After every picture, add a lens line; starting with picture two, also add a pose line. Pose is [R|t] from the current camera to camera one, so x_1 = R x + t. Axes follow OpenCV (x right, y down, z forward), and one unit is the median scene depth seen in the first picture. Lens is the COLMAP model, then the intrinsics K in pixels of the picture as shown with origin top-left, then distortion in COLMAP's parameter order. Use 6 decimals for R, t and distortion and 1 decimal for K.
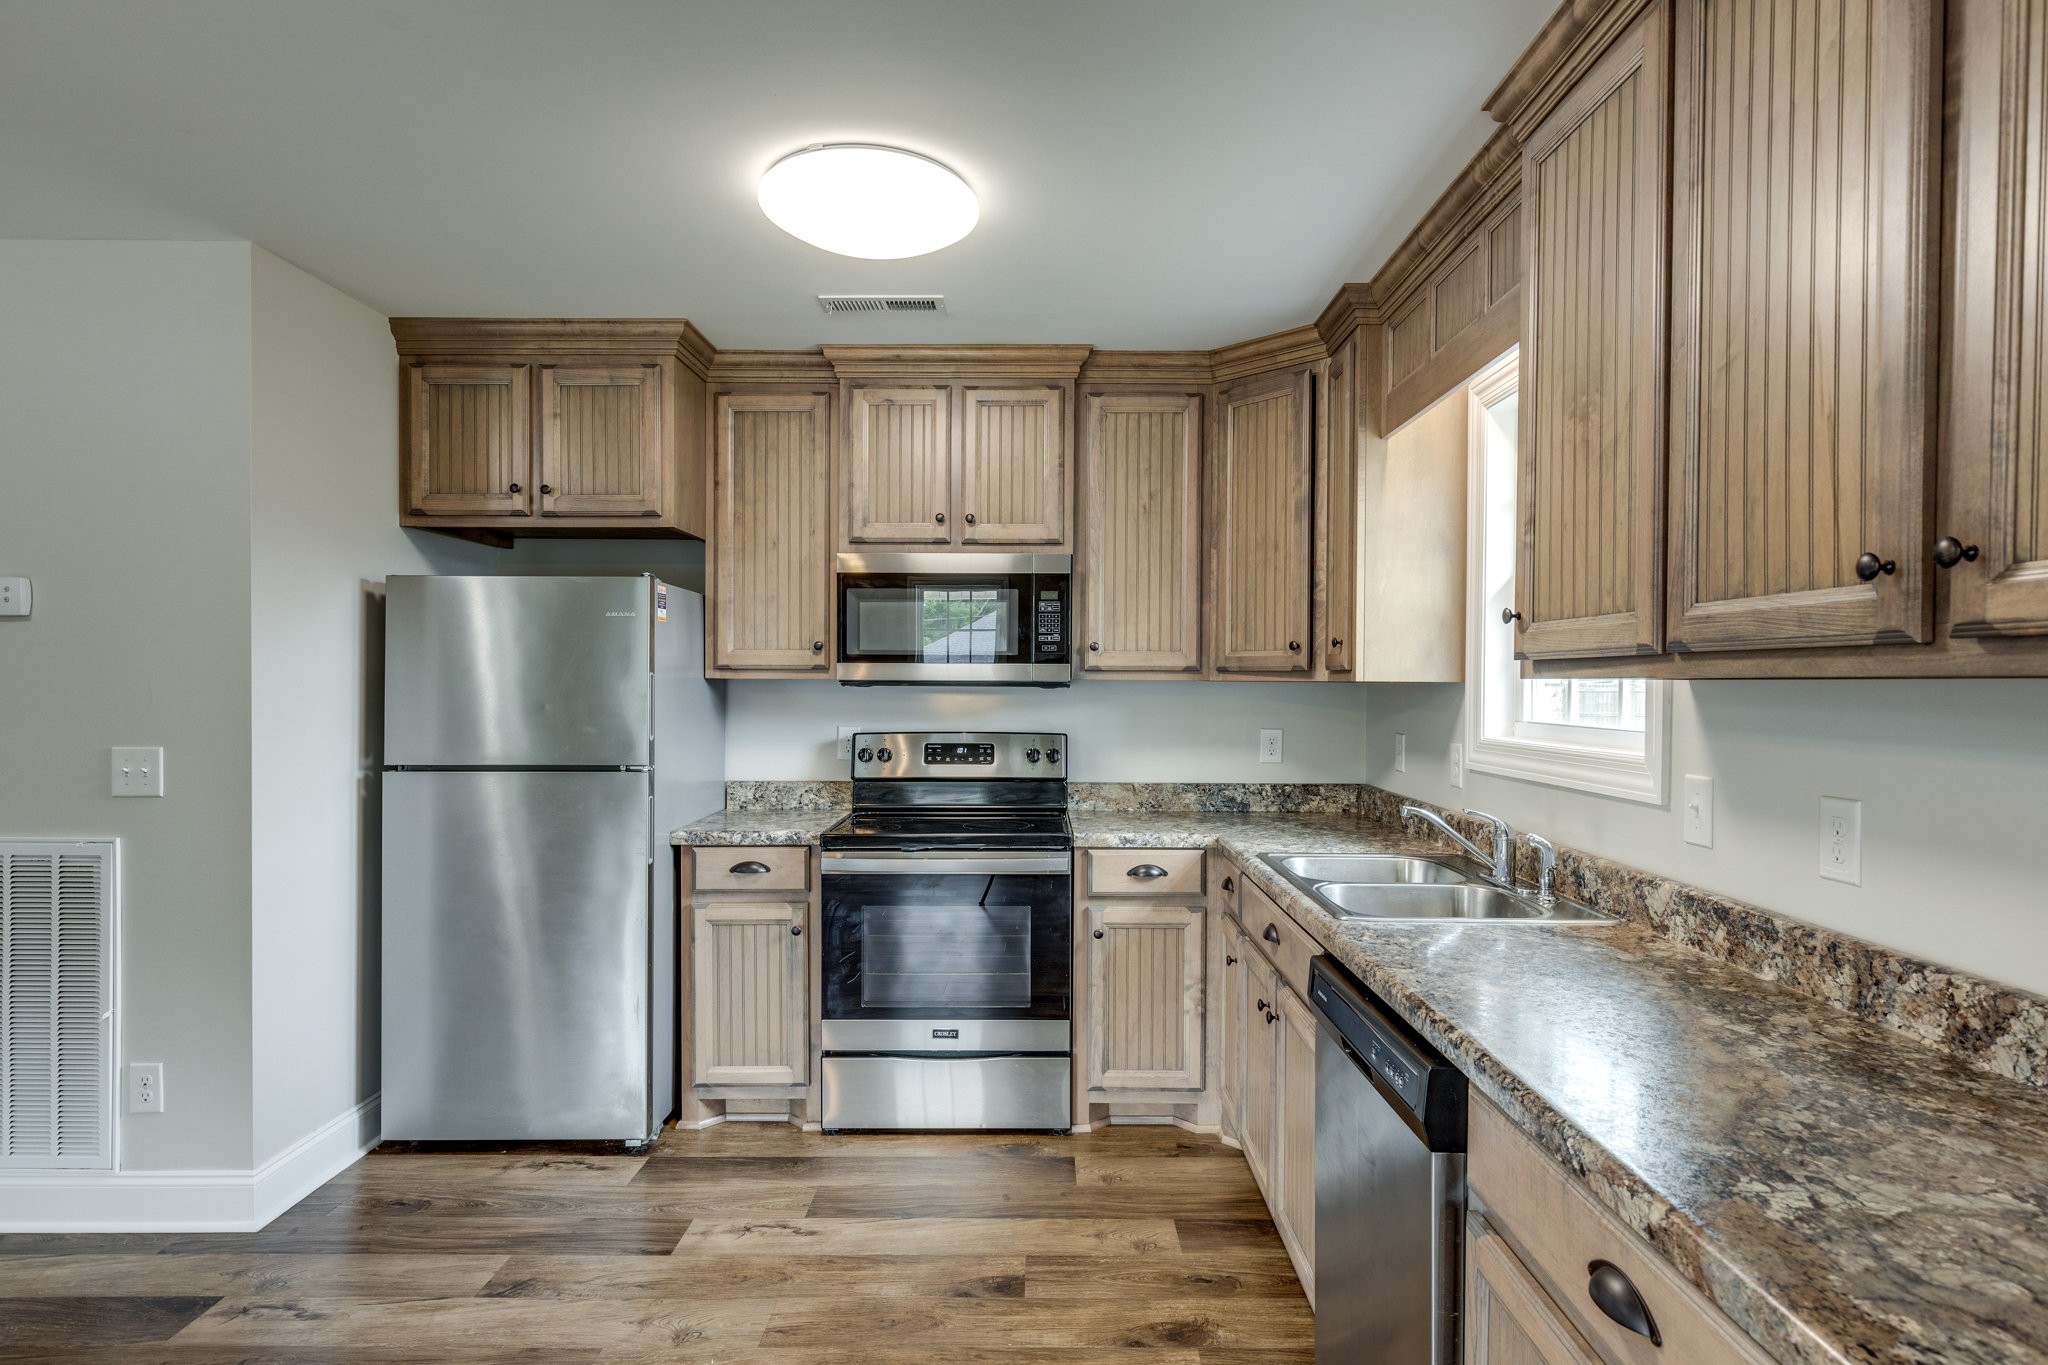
lens RADIAL K [[1089.4, 0, 1042.1], [0, 1089.4, 689.6], [0, 0, 1]] dist [0.001830, -0.000649]
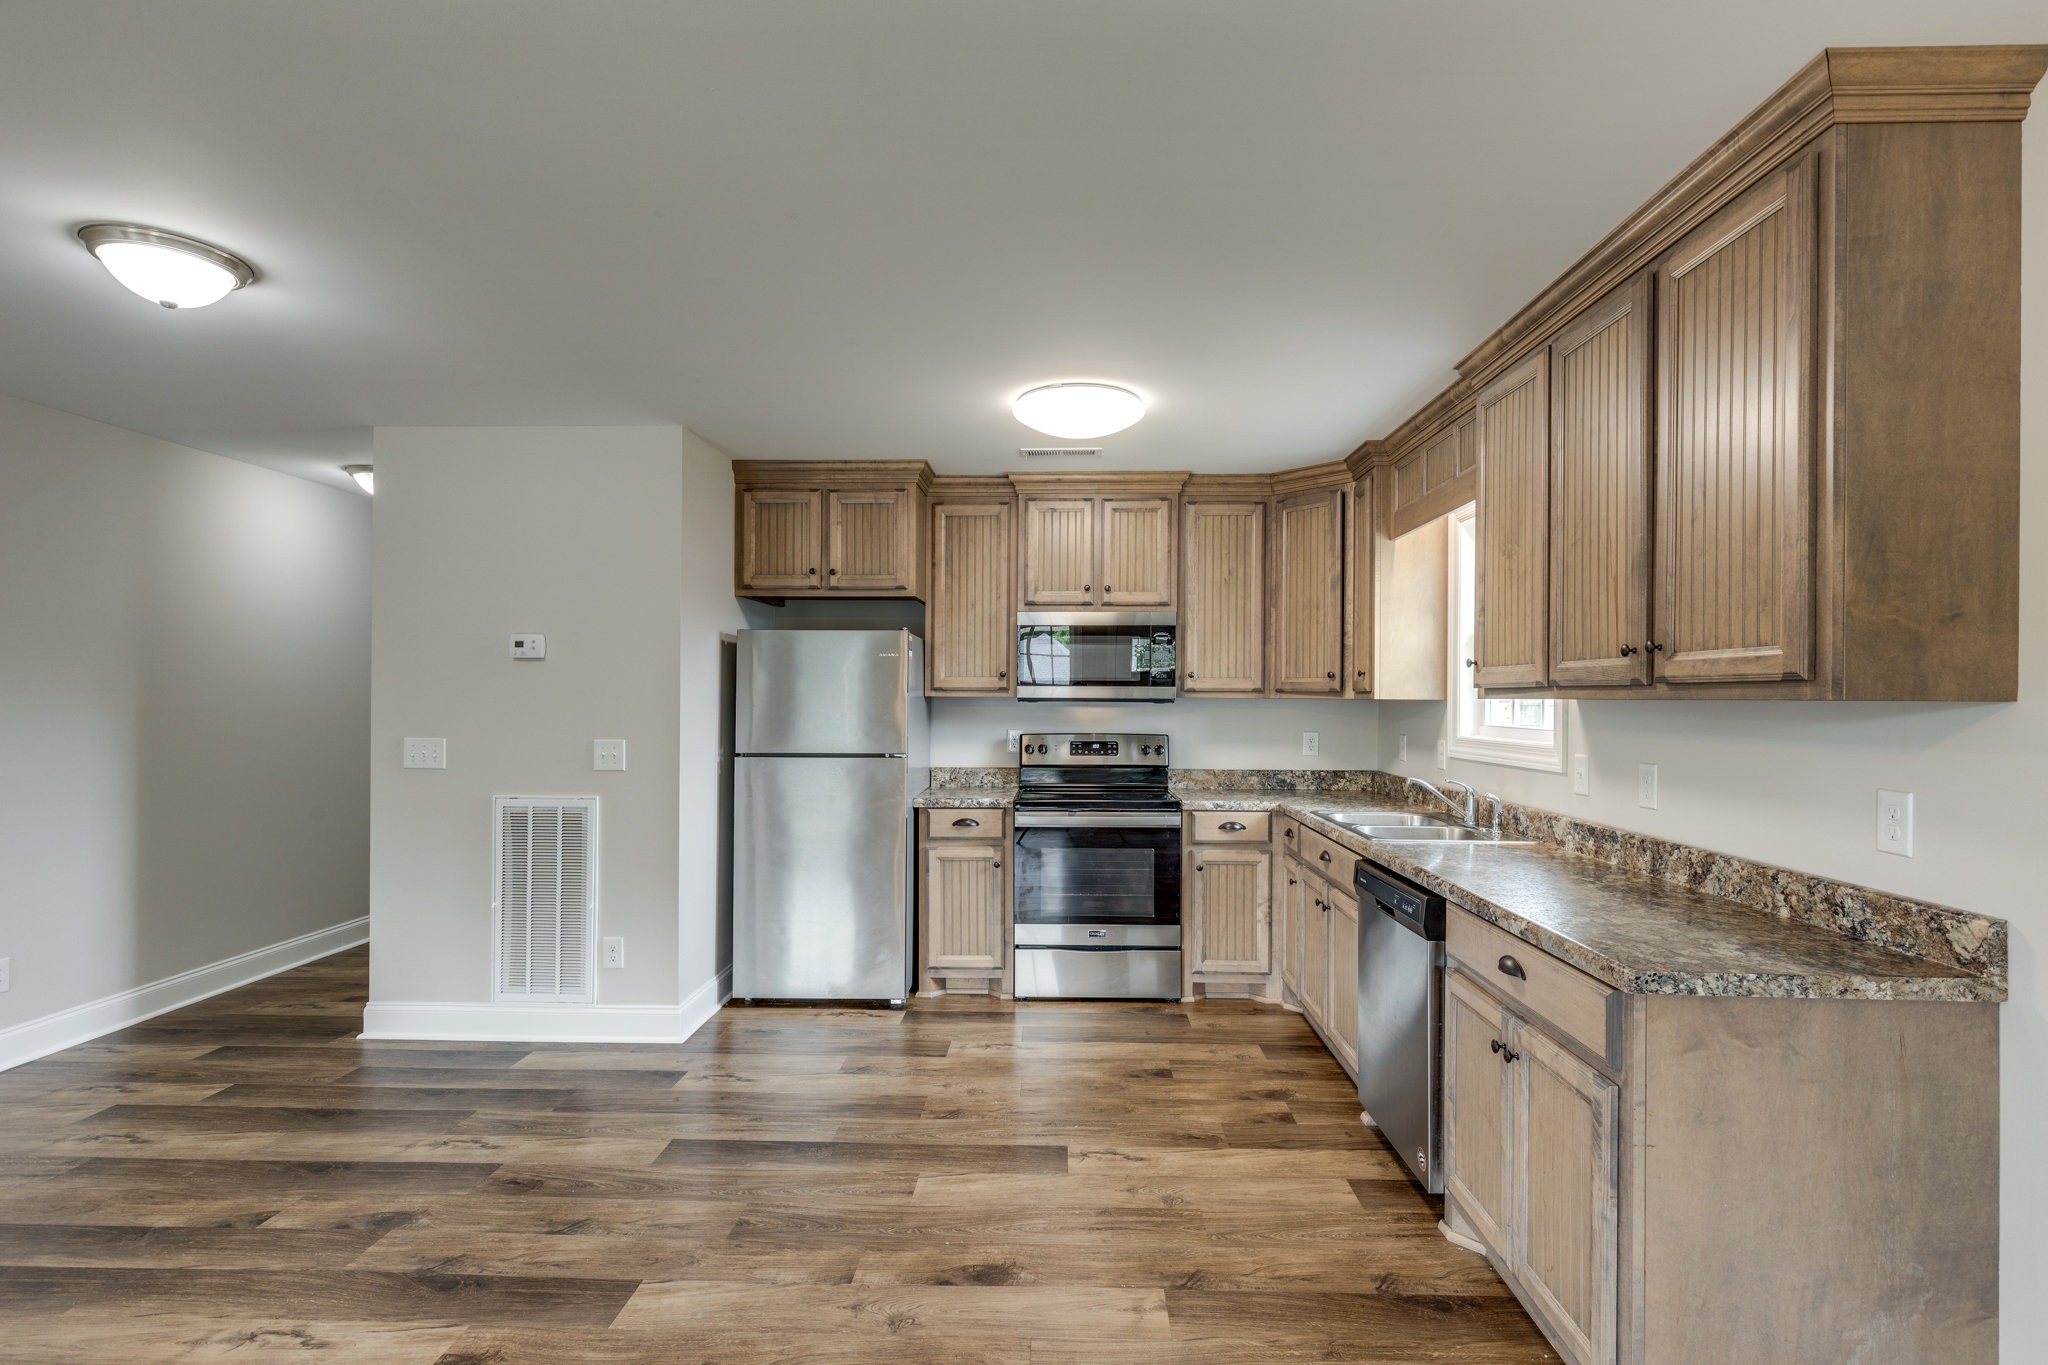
lens RADIAL K [[974.9, 0, 1039.0], [0, 974.9, 689.9], [0, 0, 1]] dist [0.000872, -0.000652]
pose [[0.999533, 0.000553, -0.030558, -0.126335], [-0.000977, 0.999904, -0.013844, -0.001016], [0.030548, 0.013868, 0.999437, -0.342301]]
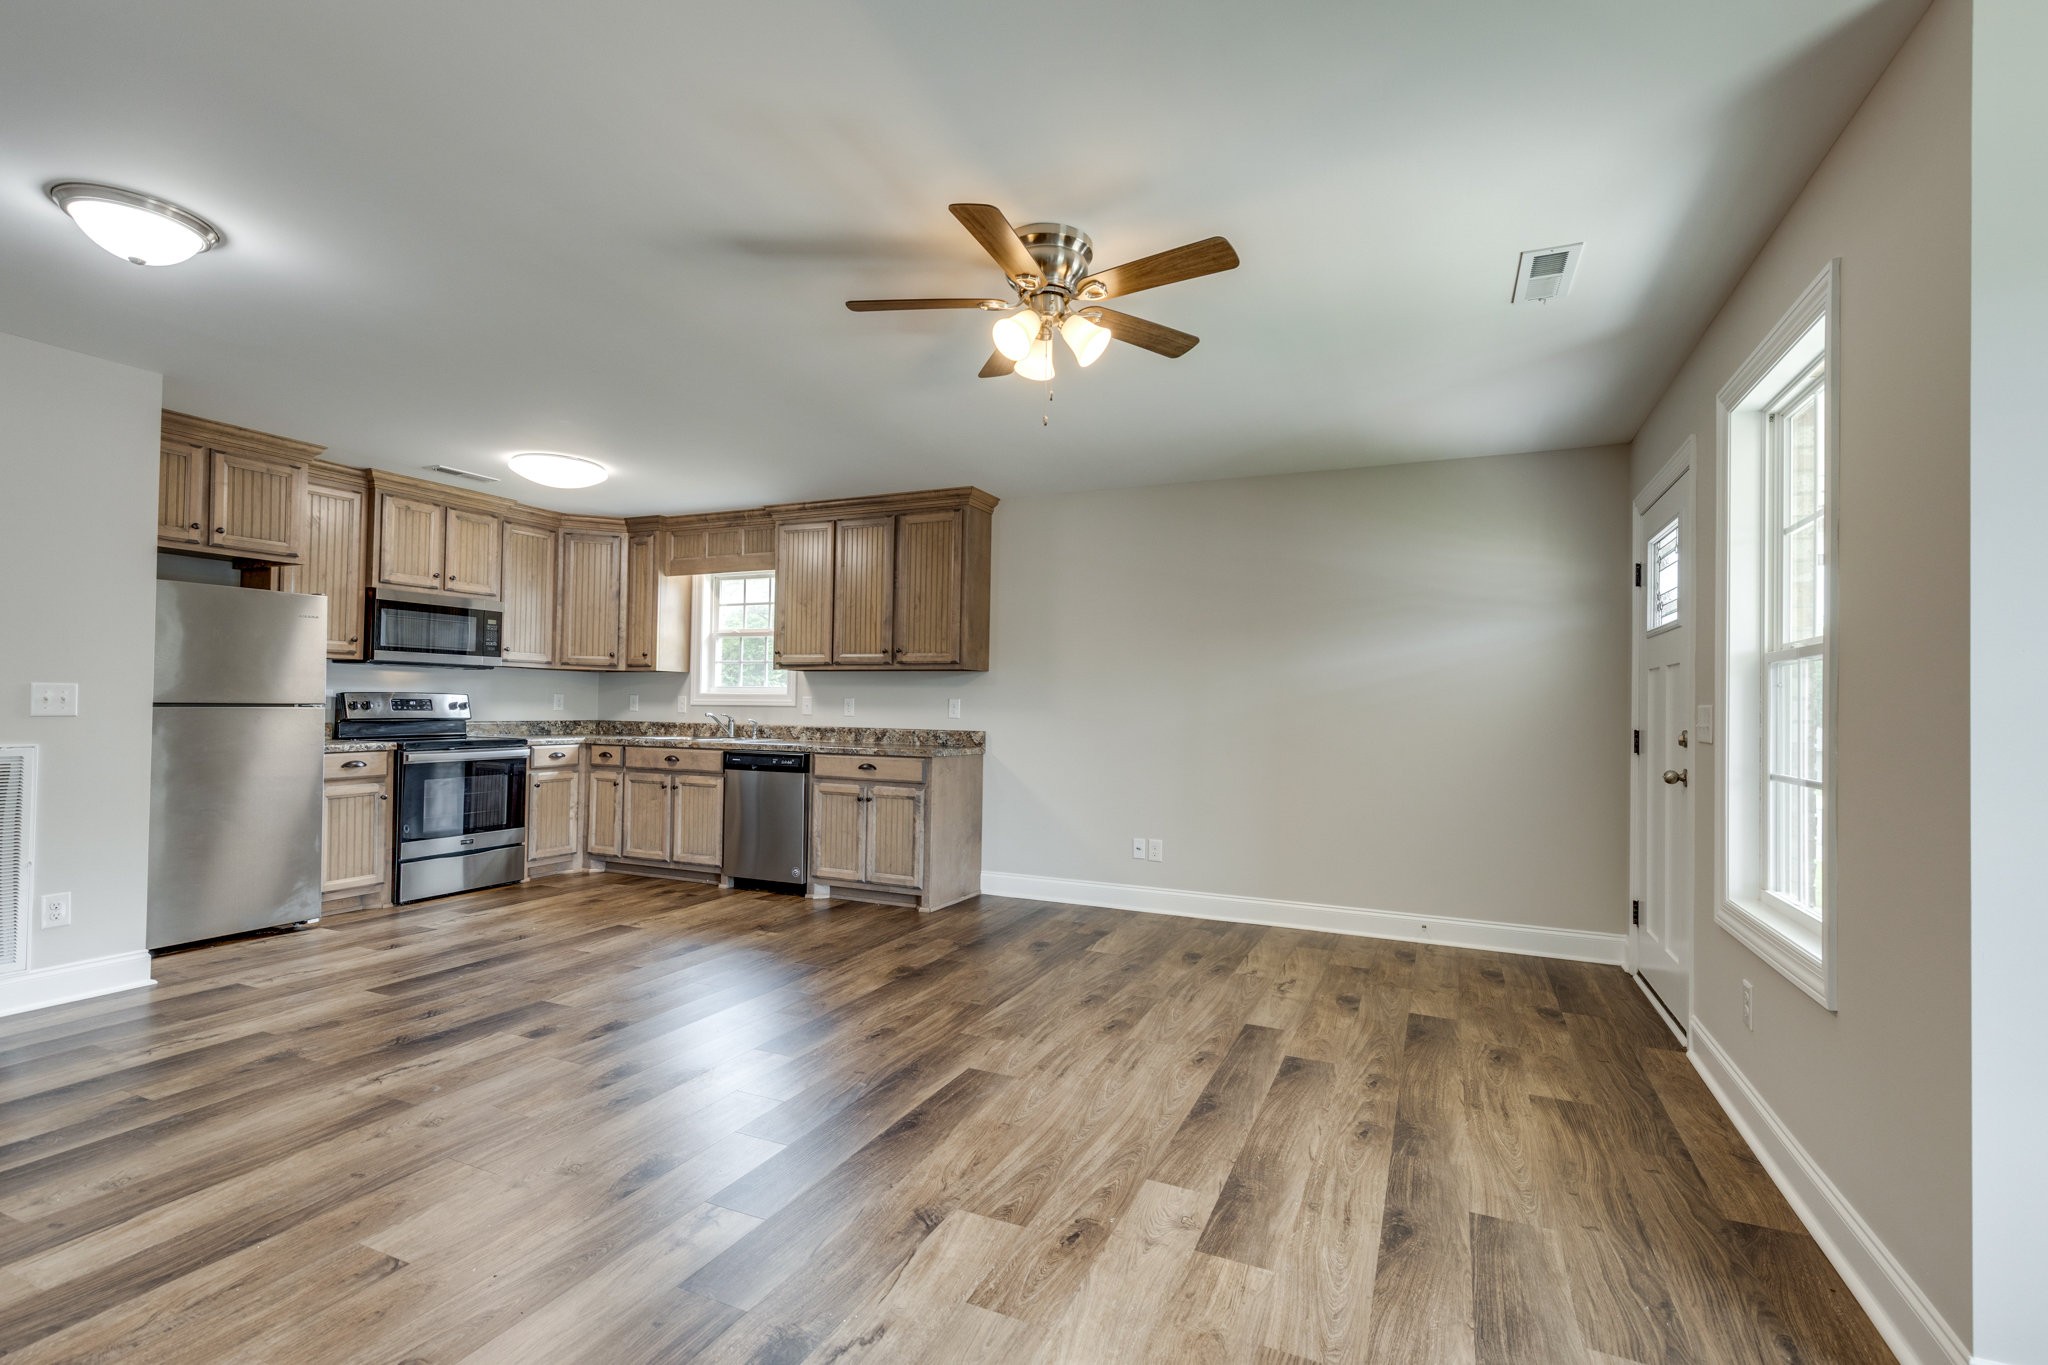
lens RADIAL K [[920.0, 0, 1035.6], [0, 920.0, 691.0], [0, 0, 1]] dist [0.009585, -0.000916]
pose [[0.412266, 0.017036, 0.910904, -1.180140], [-0.006769, 0.999855, -0.015636, 0.061001], [-0.911038, 0.000280, 0.412322, -0.622621]]
